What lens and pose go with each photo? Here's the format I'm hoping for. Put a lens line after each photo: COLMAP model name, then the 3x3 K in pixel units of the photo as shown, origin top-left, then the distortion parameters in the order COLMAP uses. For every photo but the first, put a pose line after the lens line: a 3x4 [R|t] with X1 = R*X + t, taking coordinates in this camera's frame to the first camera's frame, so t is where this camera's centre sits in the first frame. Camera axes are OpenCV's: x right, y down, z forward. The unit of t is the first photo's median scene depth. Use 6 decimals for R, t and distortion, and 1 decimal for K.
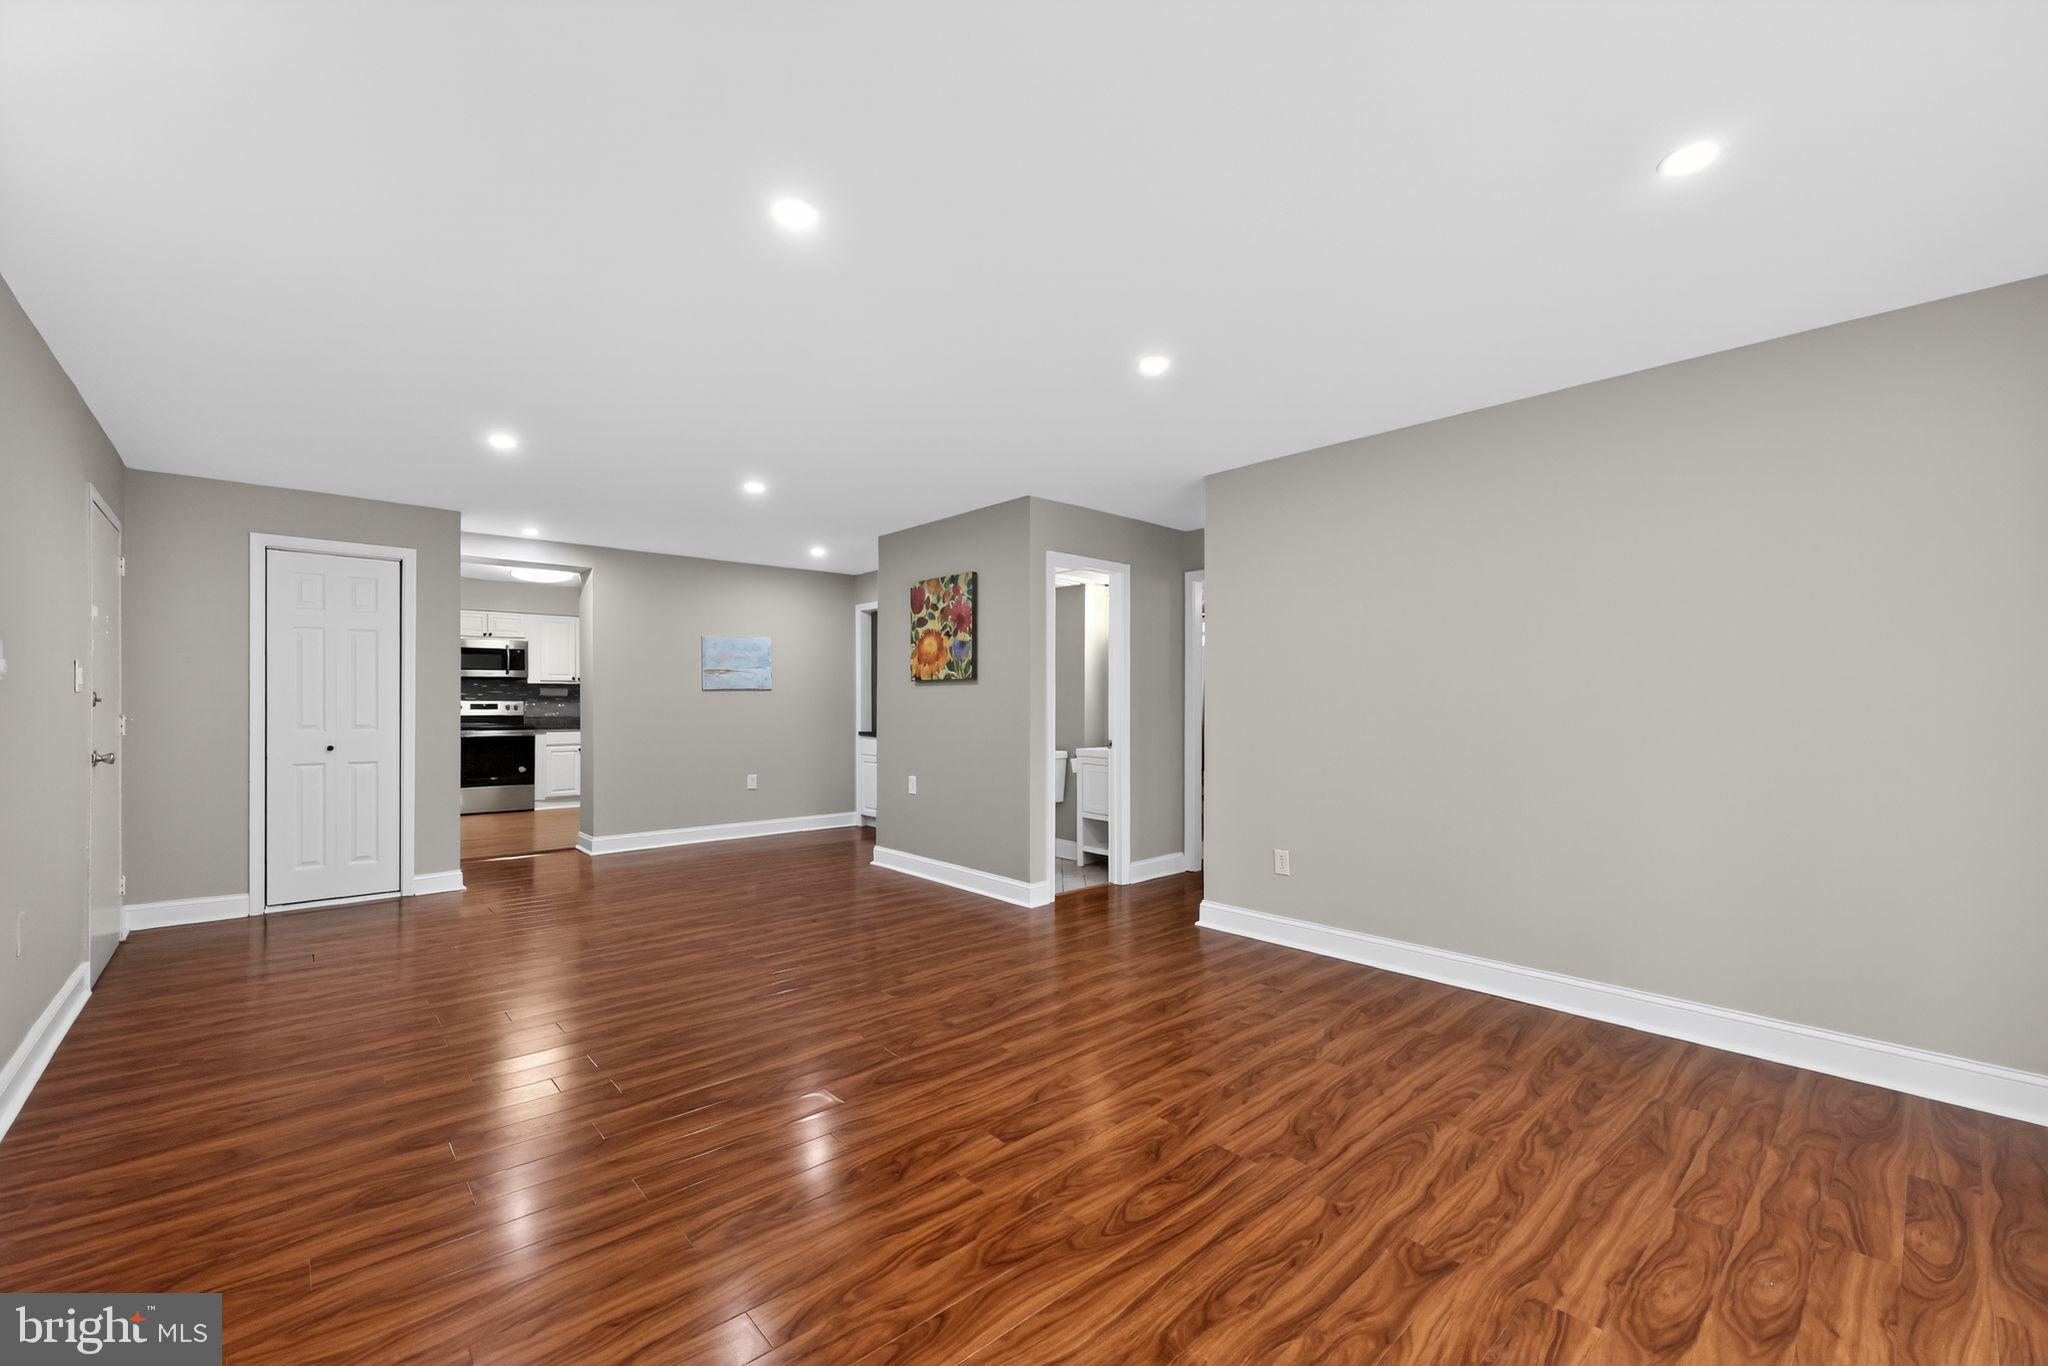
lens RADIAL K [[822.1, 0, 1017.2], [0, 822.1, 702.6], [0, 0, 1]] dist [-0.001201, 0.000011]
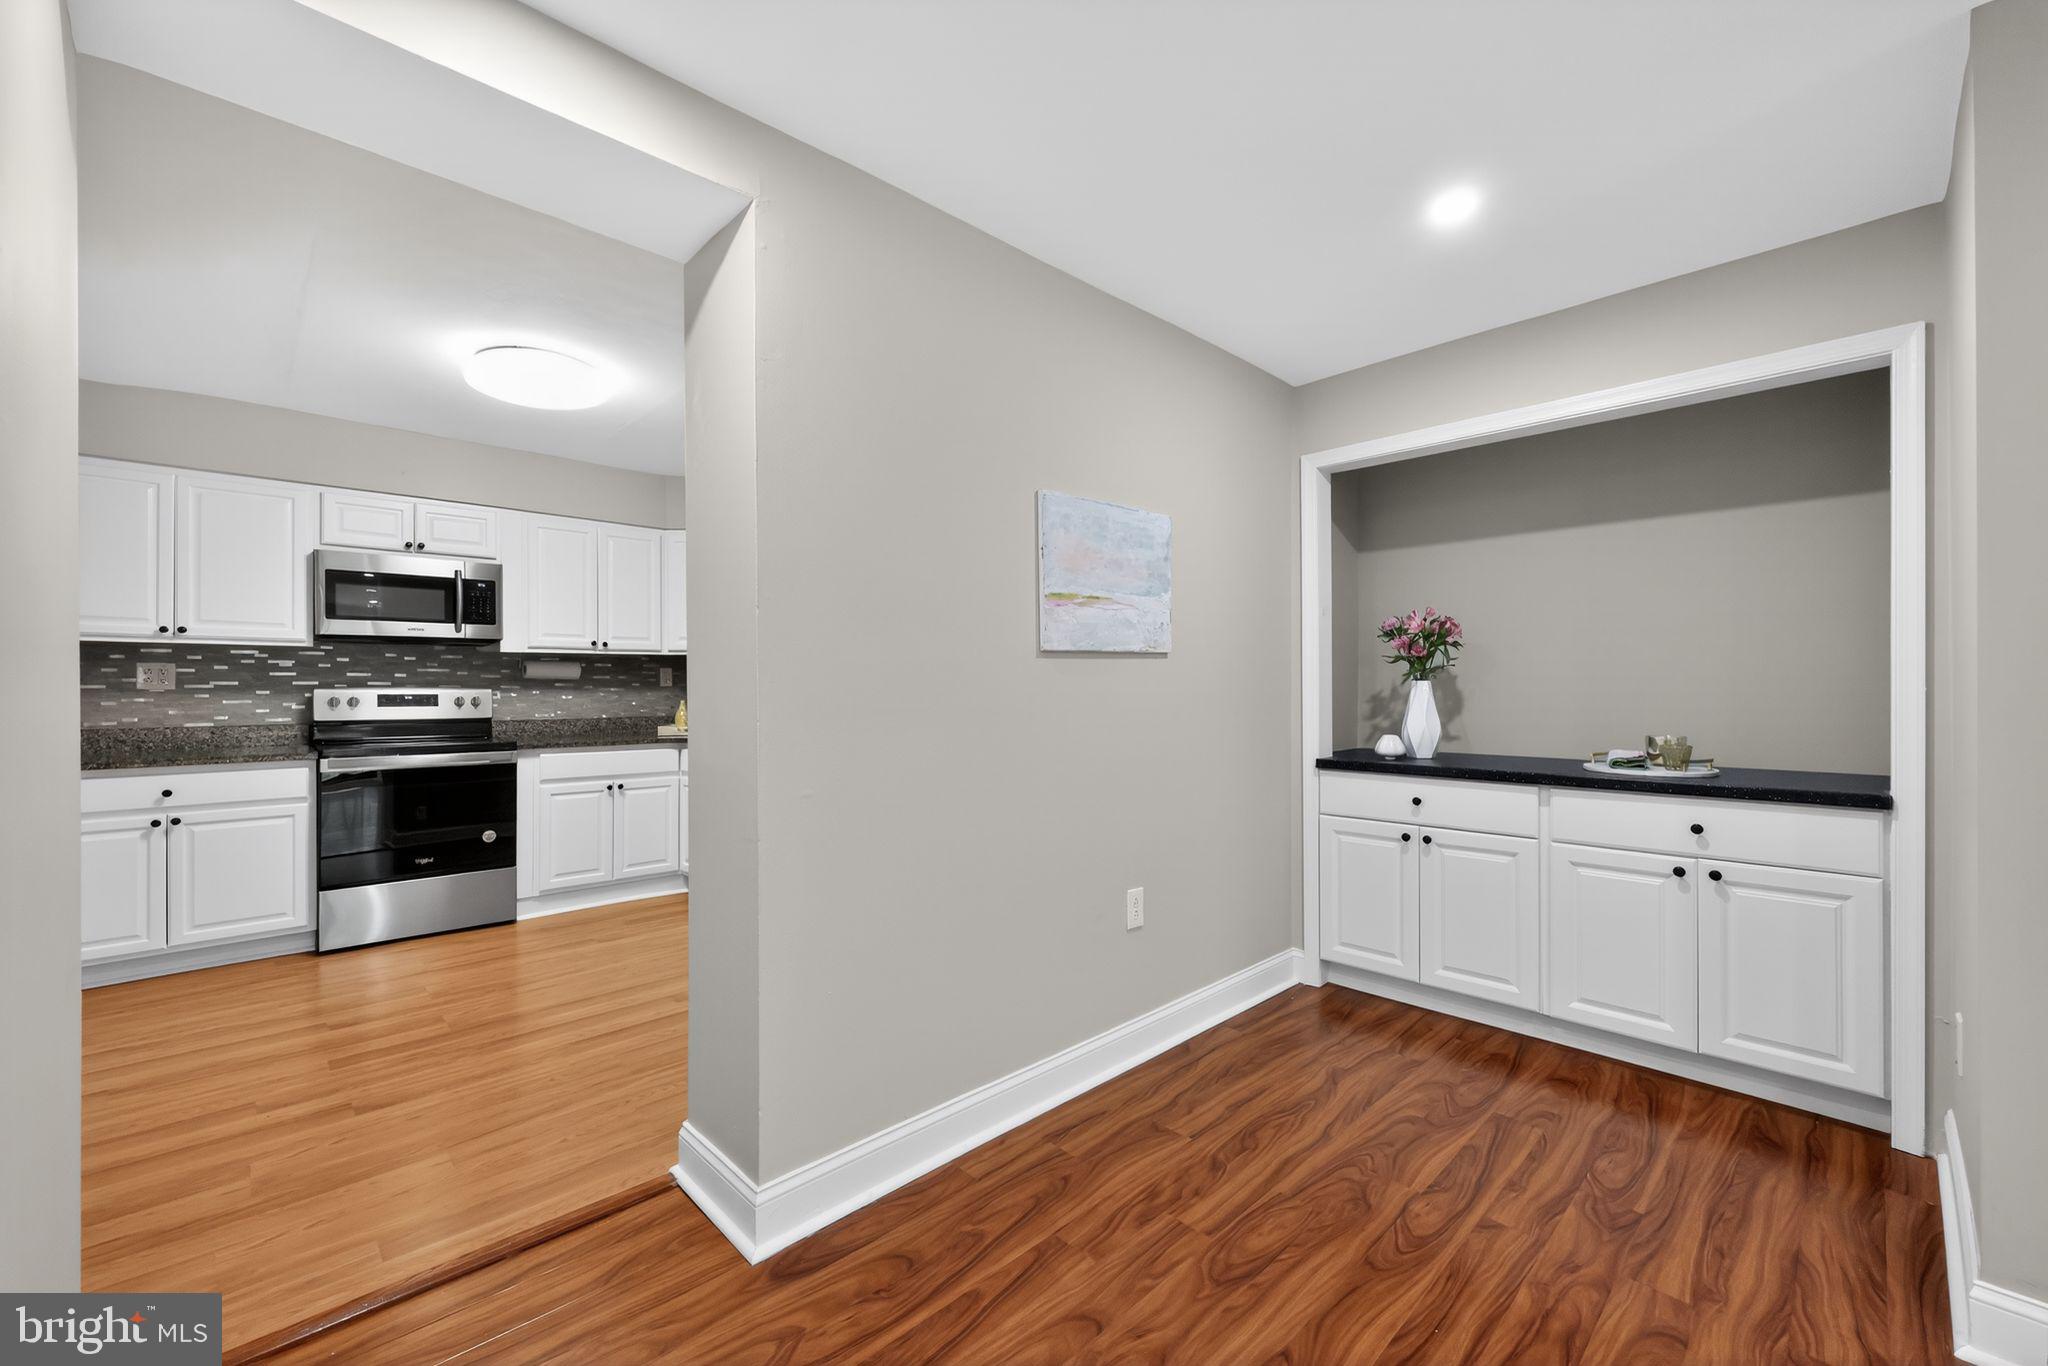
lens RADIAL K [[815.8, 0, 1011.4], [0, 815.8, 686.5], [0, 0, 1]] dist [0.000970, 0.000307]
pose [[0.999617, -0.003884, 0.027391, -0.519719], [0.003974, 0.999987, -0.003253, -0.000830], [-0.027378, 0.003361, 0.999619, 0.861562]]
